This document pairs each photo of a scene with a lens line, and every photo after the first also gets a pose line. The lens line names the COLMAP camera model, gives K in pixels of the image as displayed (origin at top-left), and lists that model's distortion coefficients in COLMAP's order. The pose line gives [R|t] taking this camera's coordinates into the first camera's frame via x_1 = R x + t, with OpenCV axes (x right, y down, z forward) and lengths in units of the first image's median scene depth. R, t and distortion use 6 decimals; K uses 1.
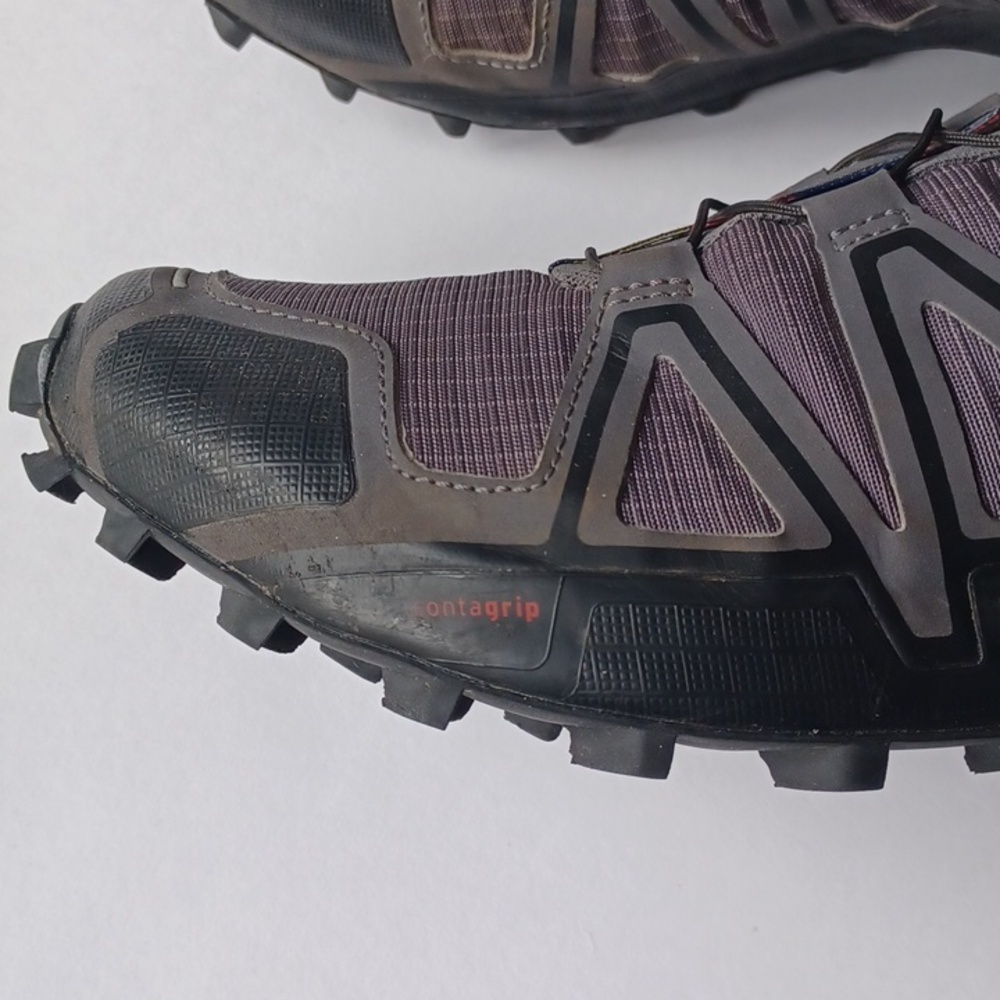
lens RADIAL K [[1636.2, 0, 480.8], [0, 1636.2, 505.2], [0, 0, 1]] dist [0.077007, 0.000000]
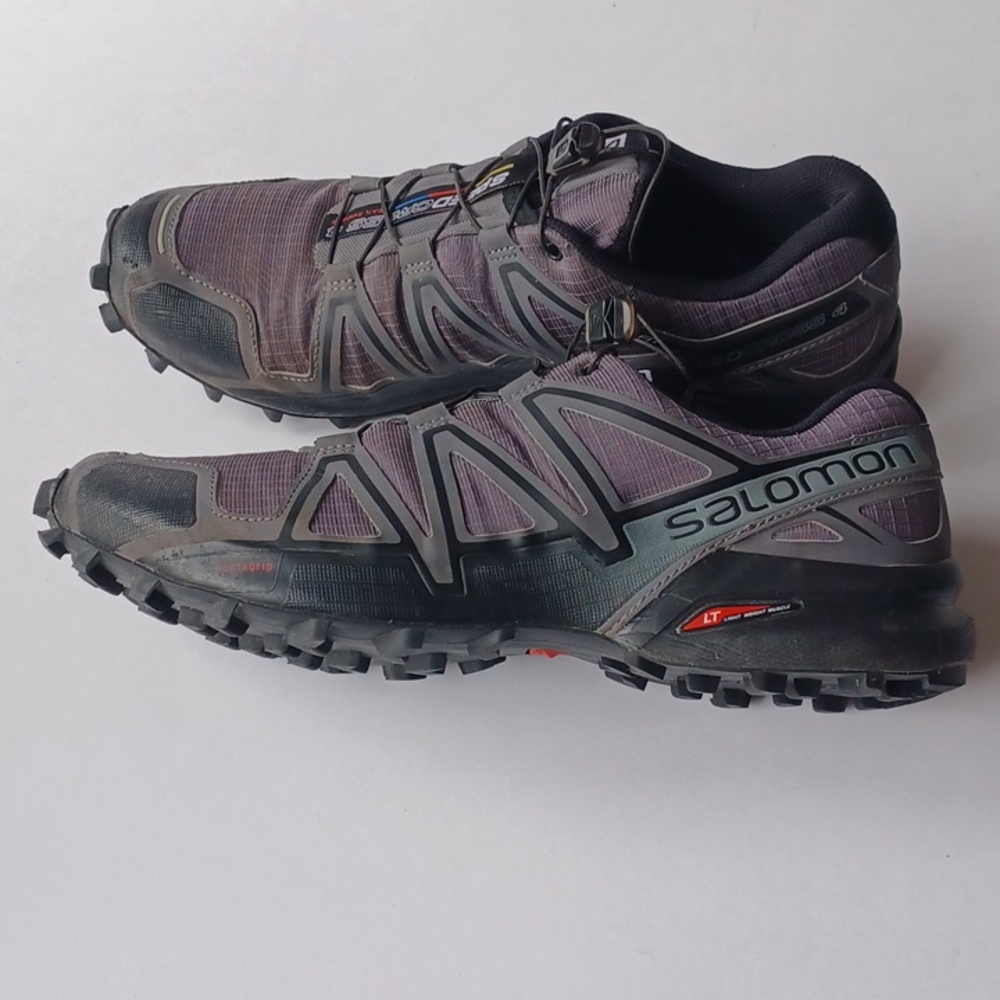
lens RADIAL K [[1636.2, 0, 497.4], [0, 1636.2, 502.9], [0, 0, 1]] dist [0.077007, 0.000000]
pose [[0.998413, 0.026238, 0.049832, 0.218011], [-0.010847, 0.957865, -0.287014, 0.590770], [-0.055263, 0.286018, 0.956629, -1.151423]]
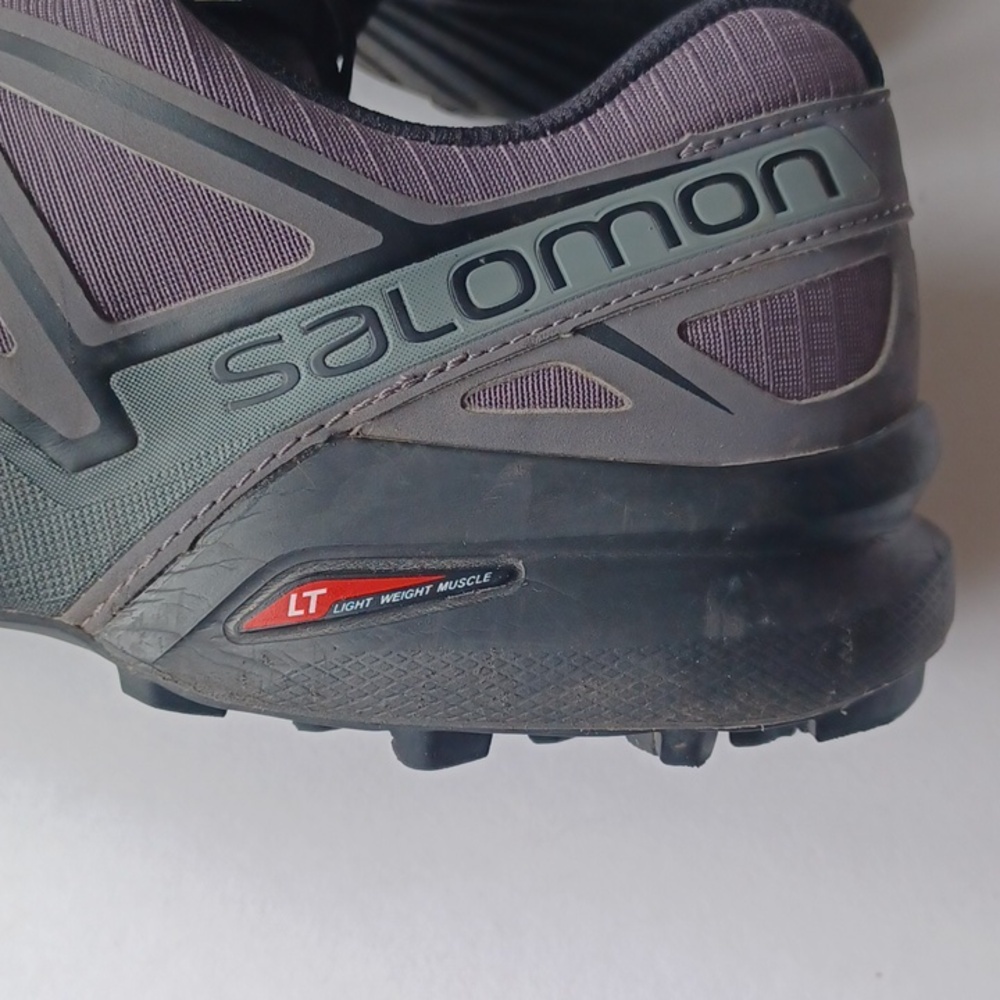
lens RADIAL K [[1636.2, 0, 500.7], [0, 1636.2, 504.3], [0, 0, 1]] dist [0.077007, 0.000000]
pose [[0.999756, 0.014903, -0.016291, 0.733557], [-0.014893, 0.999889, 0.000732, 0.056211], [0.016300, -0.000489, 0.999867, 0.019547]]
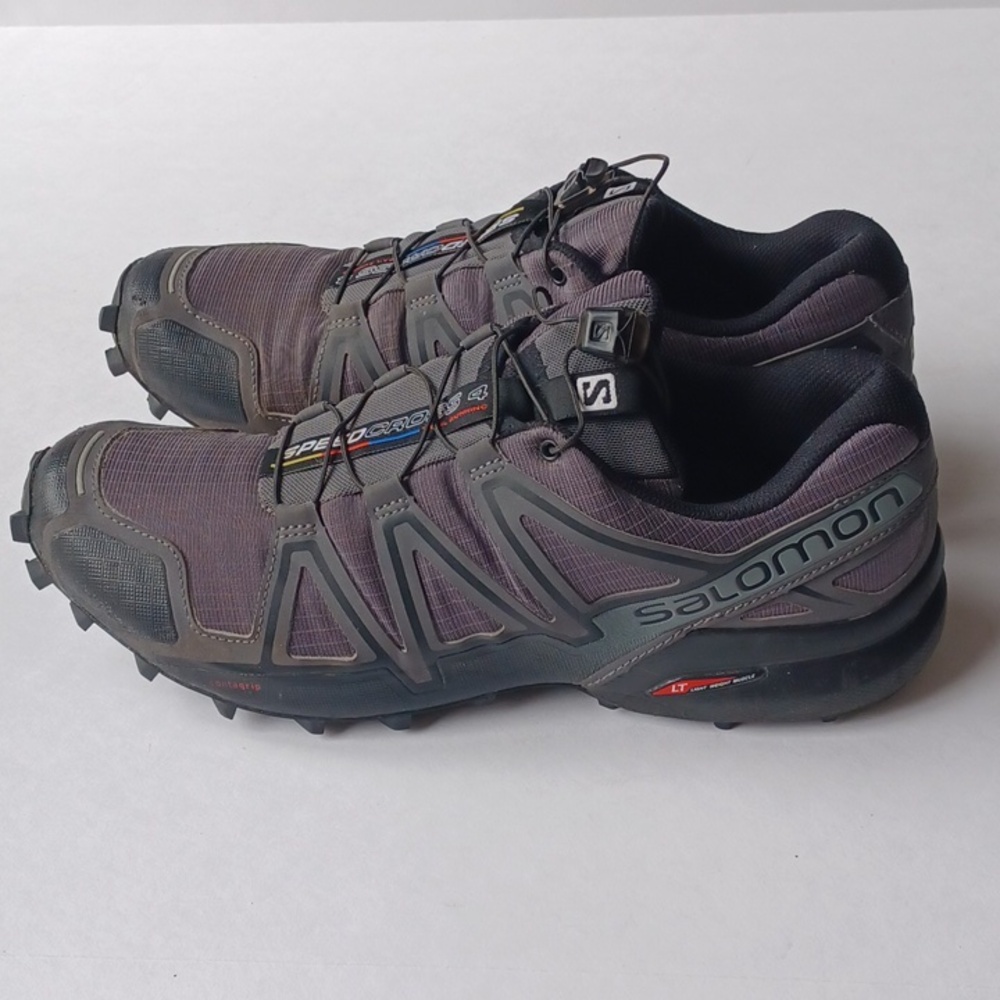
lens RADIAL K [[1636.2, 0, 496.8], [0, 1636.2, 501.3], [0, 0, 1]] dist [0.077007, 0.000000]
pose [[0.996562, -0.071086, -0.042562, 0.473288], [0.082497, 0.803734, 0.589241, -1.456505], [-0.007678, -0.590726, 0.806835, -0.746220]]
